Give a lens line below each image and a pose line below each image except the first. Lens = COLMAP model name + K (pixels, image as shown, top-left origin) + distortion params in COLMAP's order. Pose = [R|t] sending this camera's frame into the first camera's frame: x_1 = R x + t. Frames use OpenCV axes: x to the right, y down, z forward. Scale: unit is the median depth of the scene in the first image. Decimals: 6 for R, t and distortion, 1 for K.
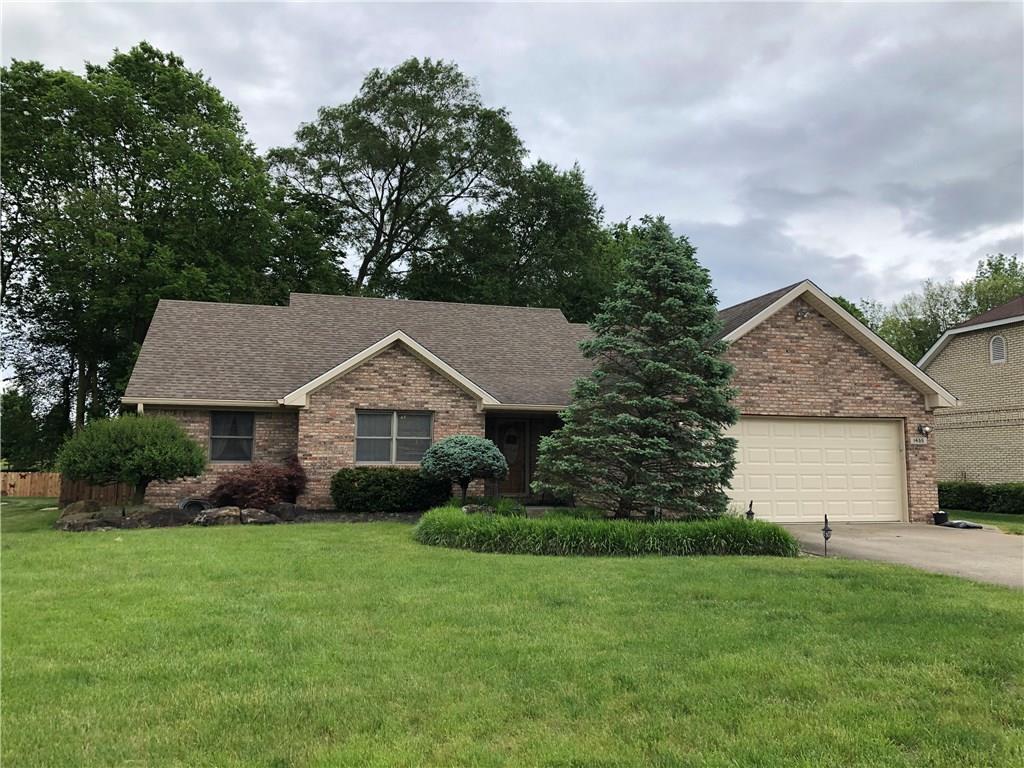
lens RADIAL K [[833.6, 0, 512.0], [0, 833.6, 384.0], [0, 0, 1]] dist [0.055828, -0.136822]
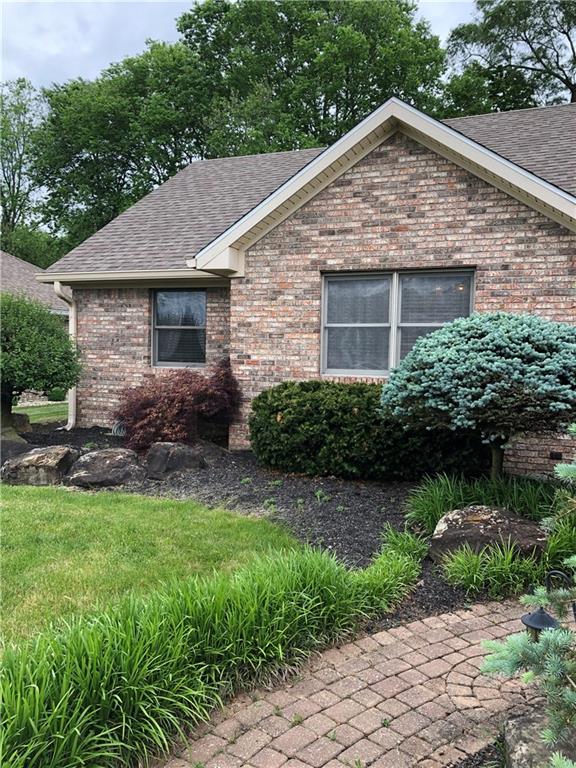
lens RADIAL K [[625.2, 0, 292.8], [0, 625.2, 383.5], [0, 0, 1]] dist [0.055828, -0.136822]
pose [[0.794664, 0.039920, -0.605736, 0.043120], [0.049115, 0.990336, 0.129701, 0.047804], [0.605059, -0.132820, 0.785024, 0.663642]]
